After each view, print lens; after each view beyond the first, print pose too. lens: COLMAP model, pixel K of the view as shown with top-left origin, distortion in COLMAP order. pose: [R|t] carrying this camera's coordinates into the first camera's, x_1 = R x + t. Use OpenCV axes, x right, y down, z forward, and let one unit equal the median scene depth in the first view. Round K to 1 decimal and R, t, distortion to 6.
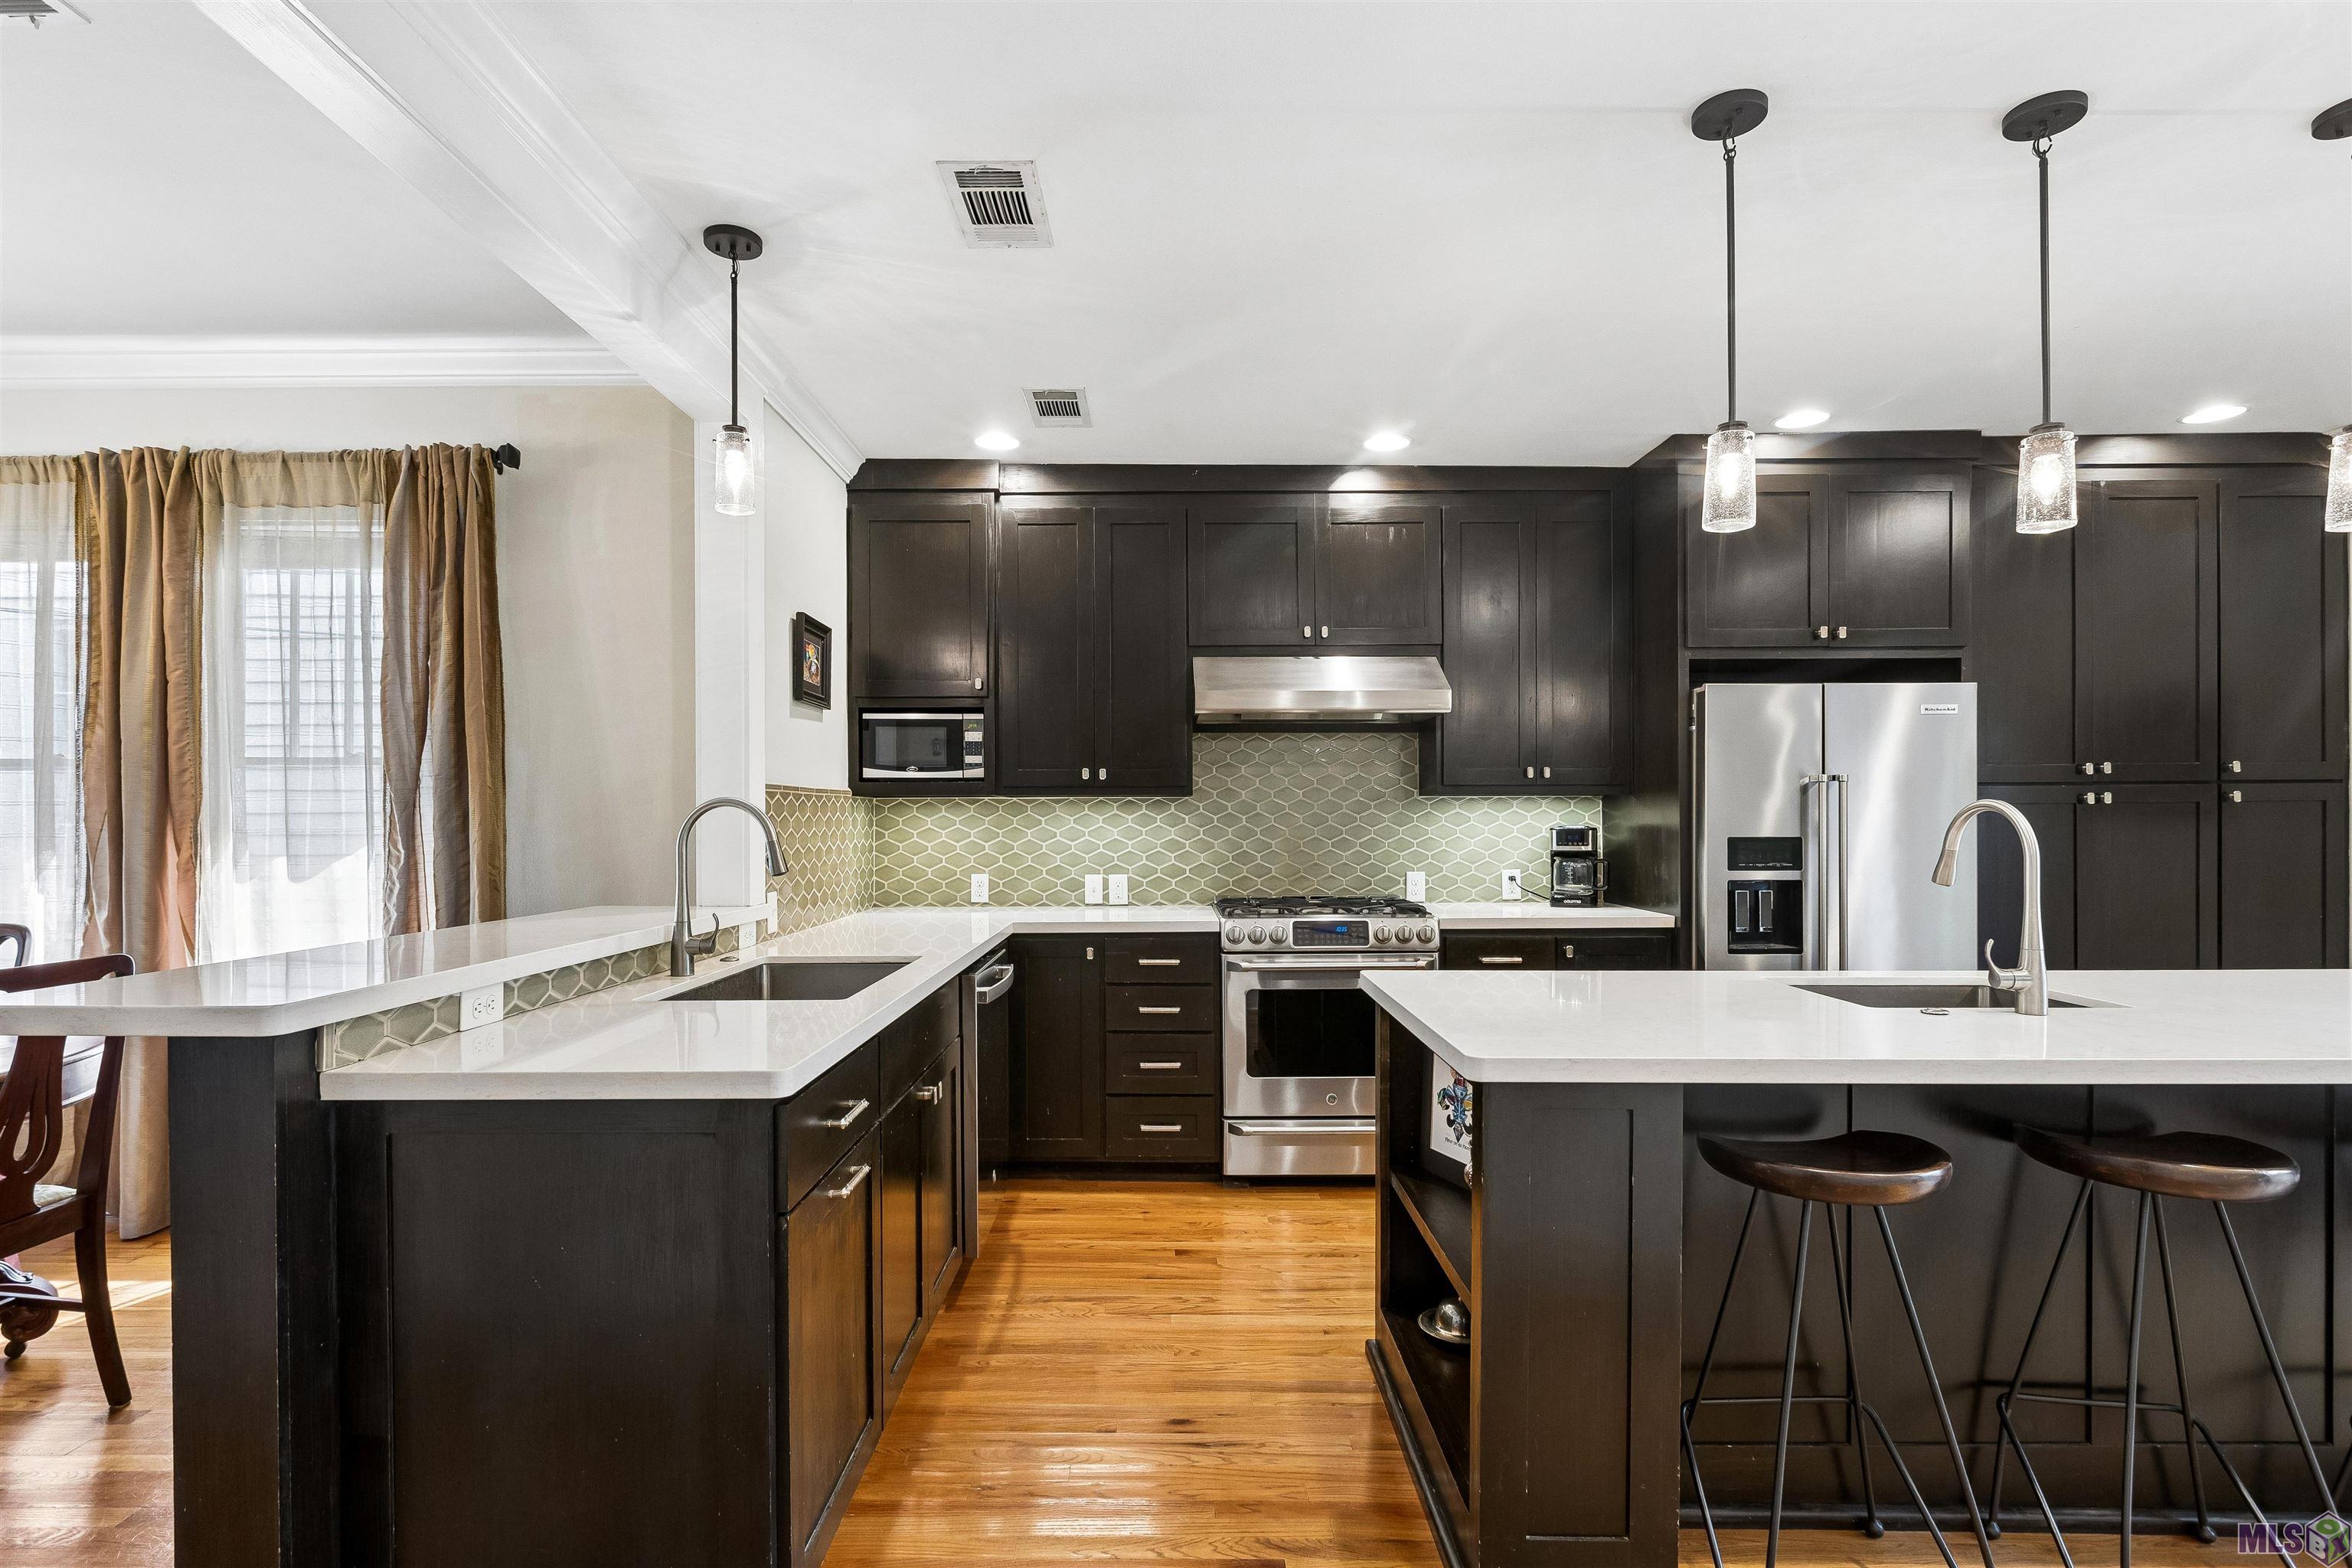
lens RADIAL K [[1122.0, 0, 1159.1], [0, 1122.0, 804.1], [0, 0, 1]] dist [-0.012516, -0.000066]
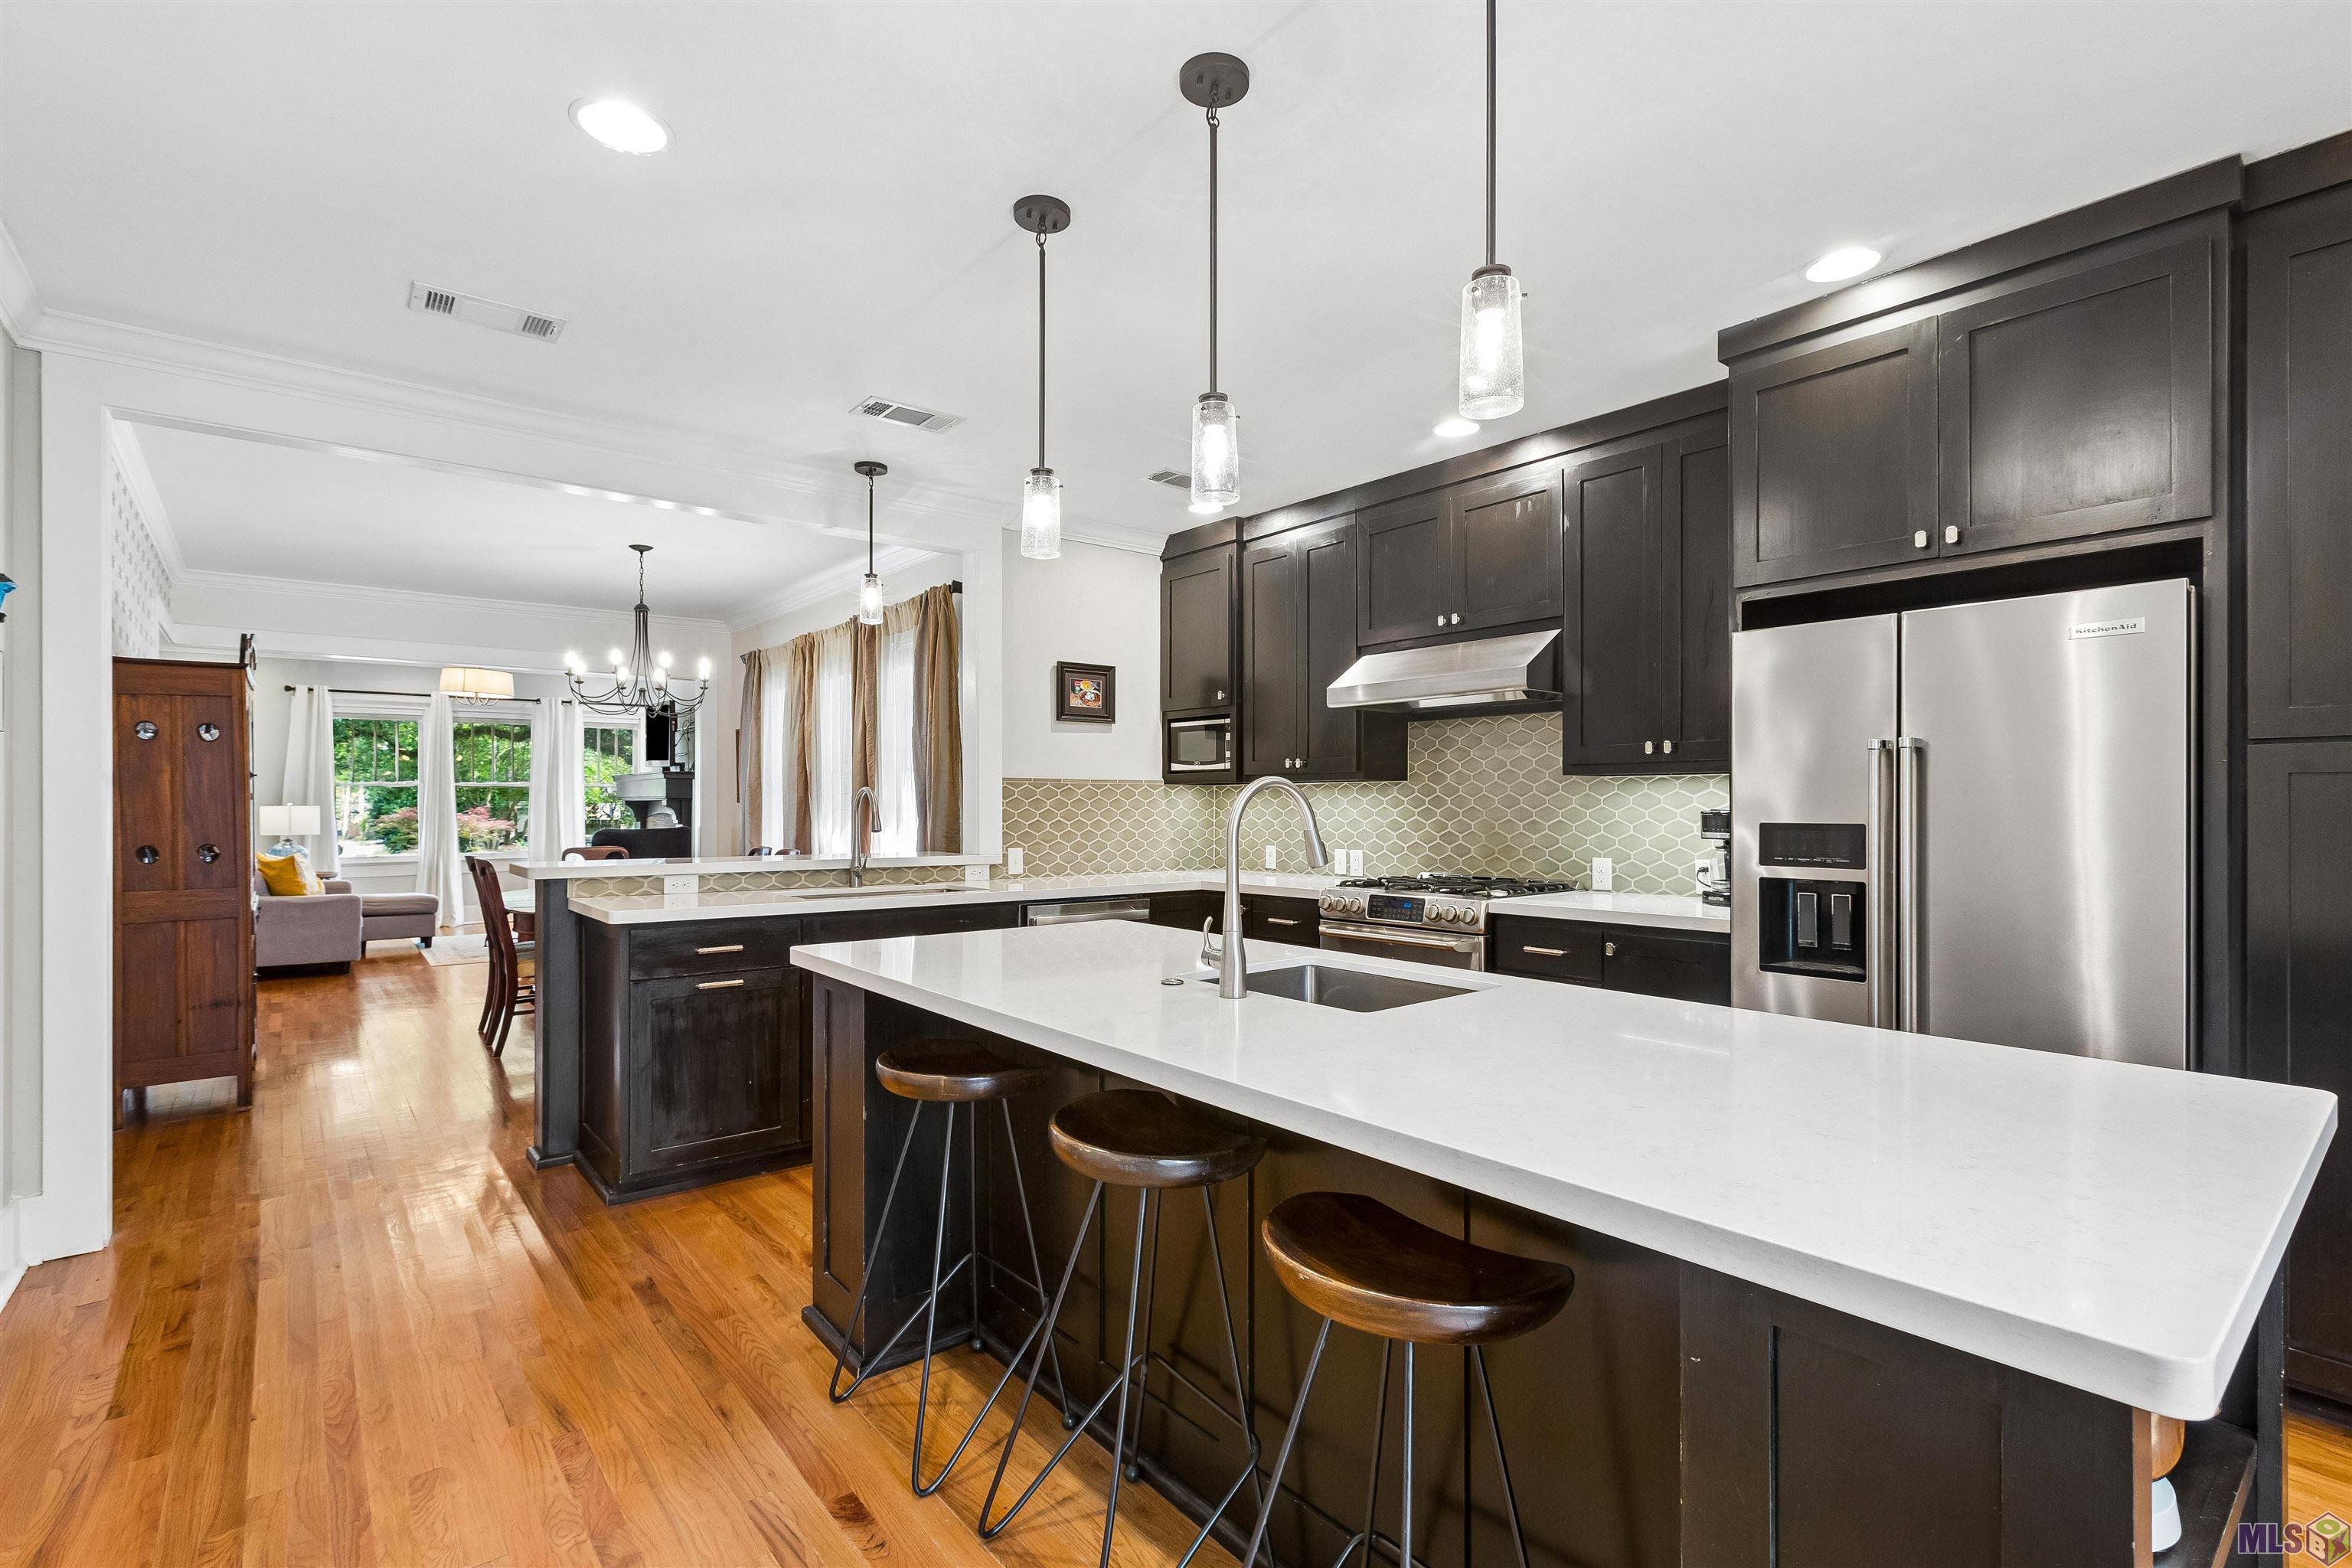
lens RADIAL K [[1064.3, 0, 1169.9], [0, 1064.3, 785.8], [0, 0, 1]] dist [0.016457, -0.000061]
pose [[0.648412, -0.011383, -0.761205, 0.670477], [0.007635, 0.999935, -0.008449, 0.005313], [0.761251, -0.000333, 0.648457, 0.155303]]
